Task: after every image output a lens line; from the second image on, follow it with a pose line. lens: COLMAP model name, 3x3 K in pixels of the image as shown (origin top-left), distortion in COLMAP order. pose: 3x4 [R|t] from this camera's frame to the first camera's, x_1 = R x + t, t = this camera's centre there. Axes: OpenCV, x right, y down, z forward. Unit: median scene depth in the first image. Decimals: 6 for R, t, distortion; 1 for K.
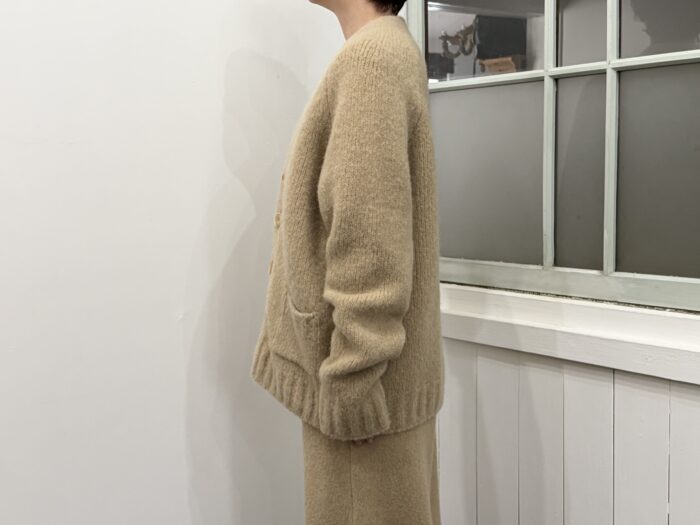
lens RADIAL K [[952.3, 0, 346.6], [0, 952.3, 257.3], [0, 0, 1]] dist [0.113360, 0.000000]
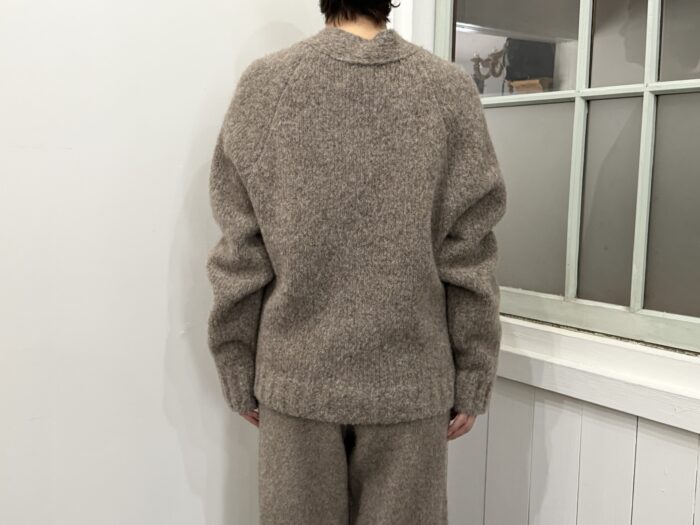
lens RADIAL K [[798.6, 0, 337.0], [0, 798.6, 253.8], [0, 0, 1]] dist [0.034616, 0.000000]
pose [[0.996873, 0.046383, -0.063972, 0.029449], [-0.045710, 0.998883, 0.011944, -0.033041], [0.064455, -0.008983, 0.997880, 0.195040]]
